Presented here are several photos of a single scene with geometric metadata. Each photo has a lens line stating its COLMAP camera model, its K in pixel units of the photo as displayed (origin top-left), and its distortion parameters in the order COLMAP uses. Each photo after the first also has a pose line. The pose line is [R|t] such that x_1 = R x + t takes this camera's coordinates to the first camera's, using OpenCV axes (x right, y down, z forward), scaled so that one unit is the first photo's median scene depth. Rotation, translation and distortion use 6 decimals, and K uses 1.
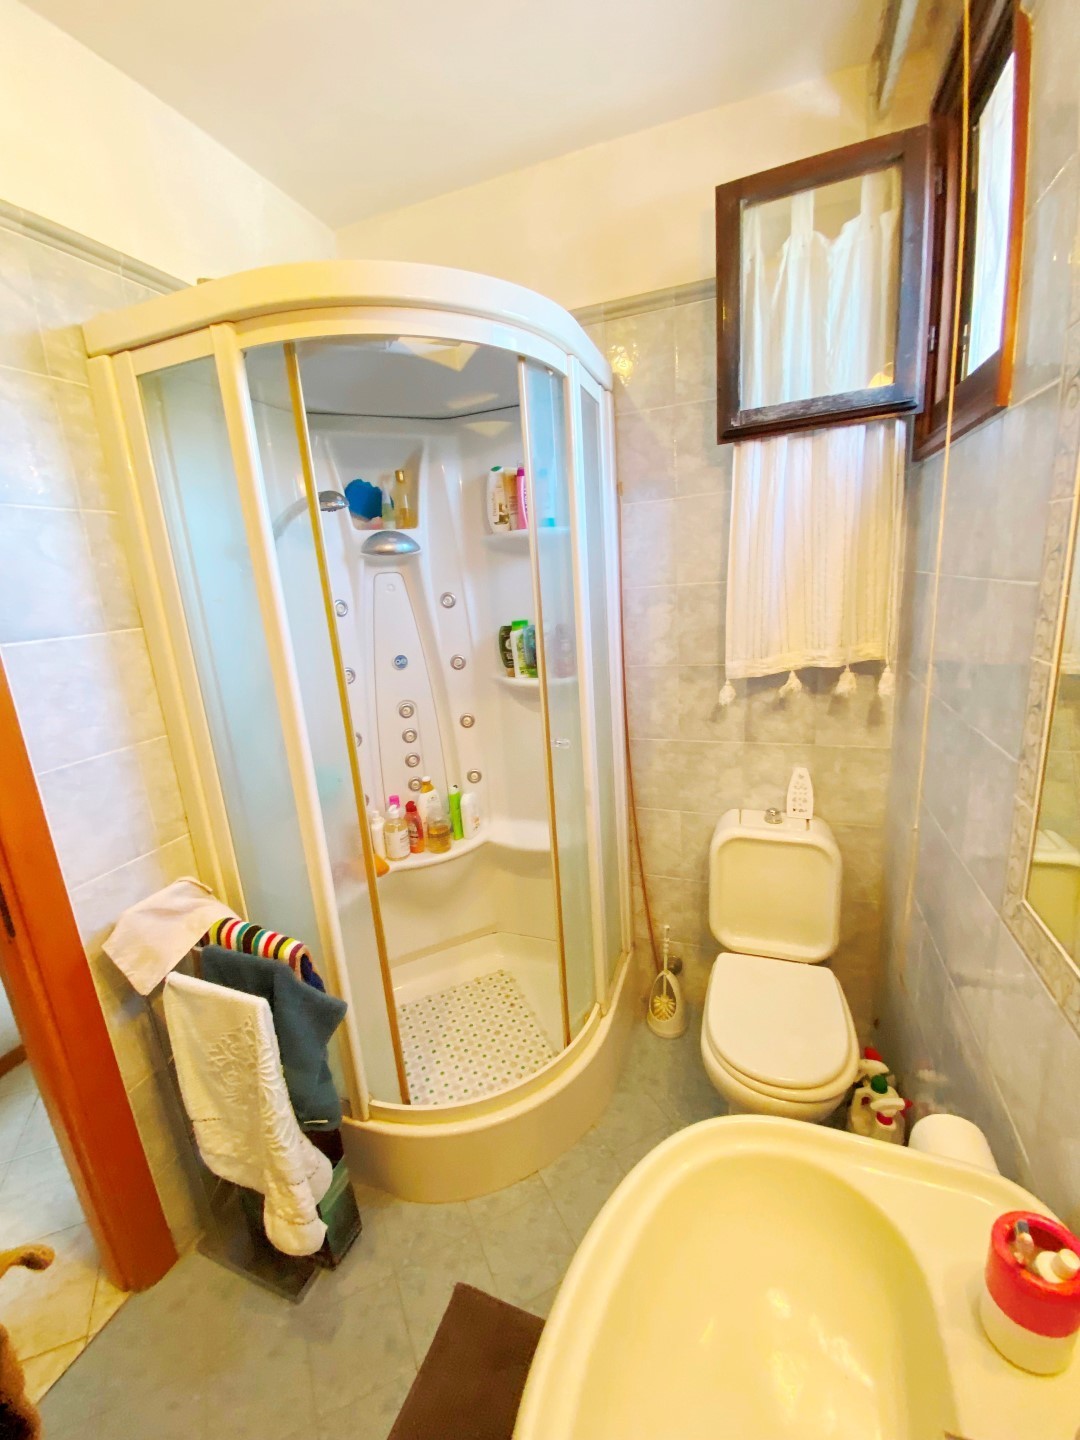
lens RADIAL K [[595.8, 0, 543.0], [0, 595.8, 719.0], [0, 0, 1]] dist [0.042938, -0.029136]
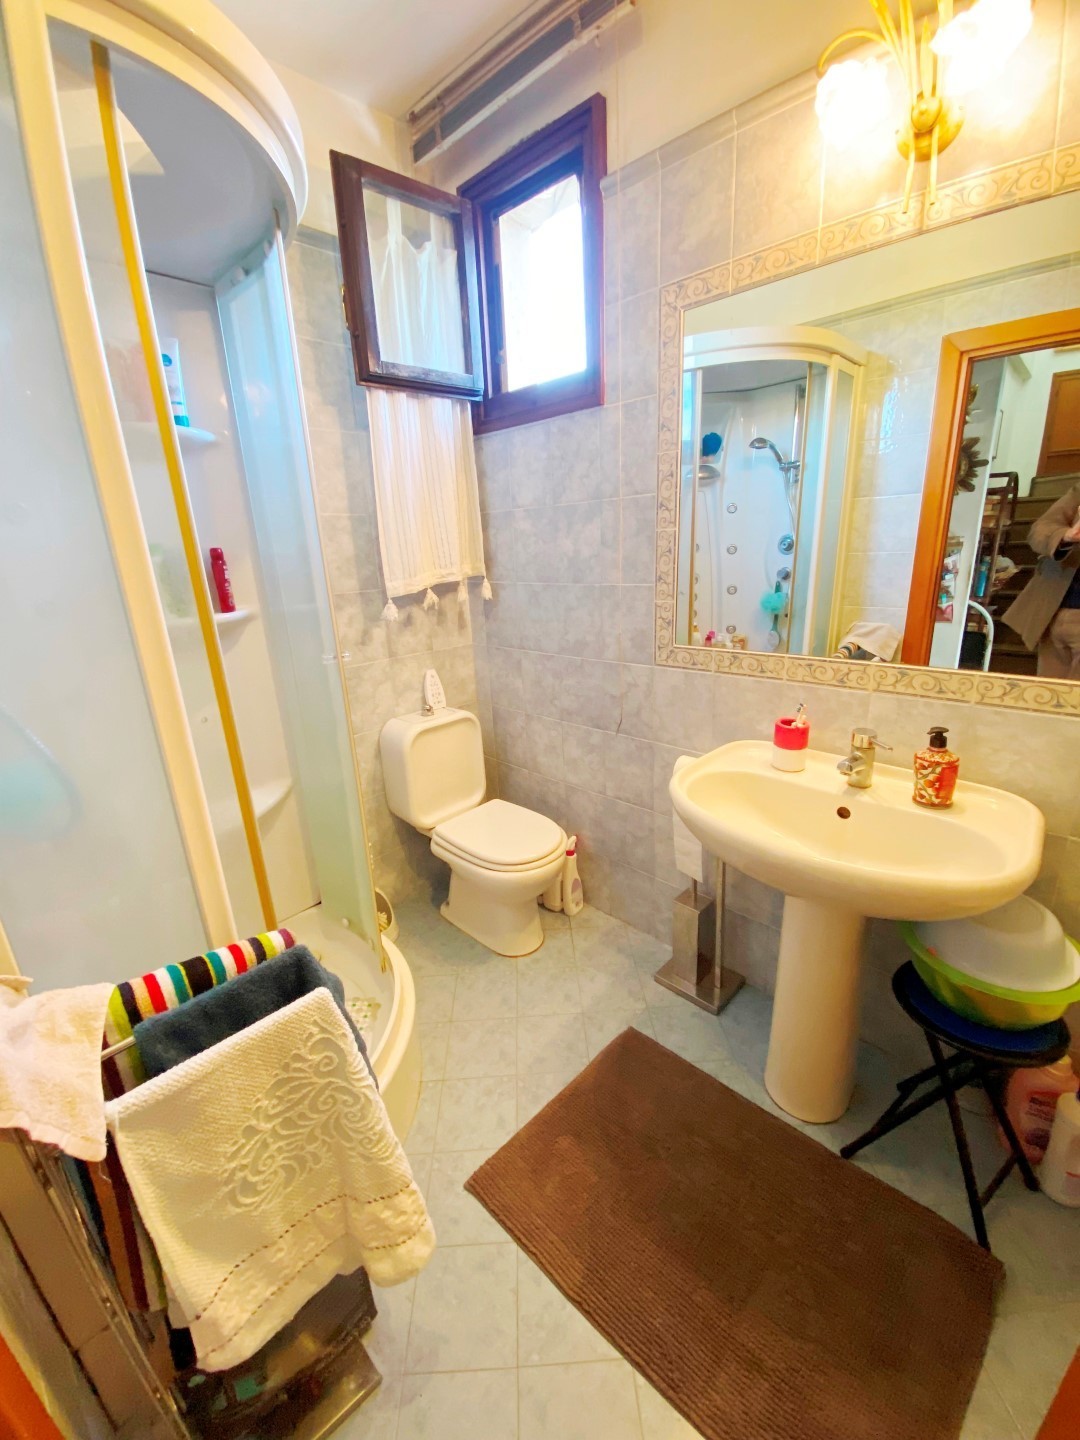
lens RADIAL K [[595.8, 0, 543.0], [0, 595.8, 719.0], [0, 0, 1]] dist [0.042938, -0.029136]
pose [[0.400237, -0.210857, 0.891824, -0.698148], [0.236397, 0.963989, 0.121828, 0.093978], [-0.885396, 0.162064, 0.435670, 0.287548]]
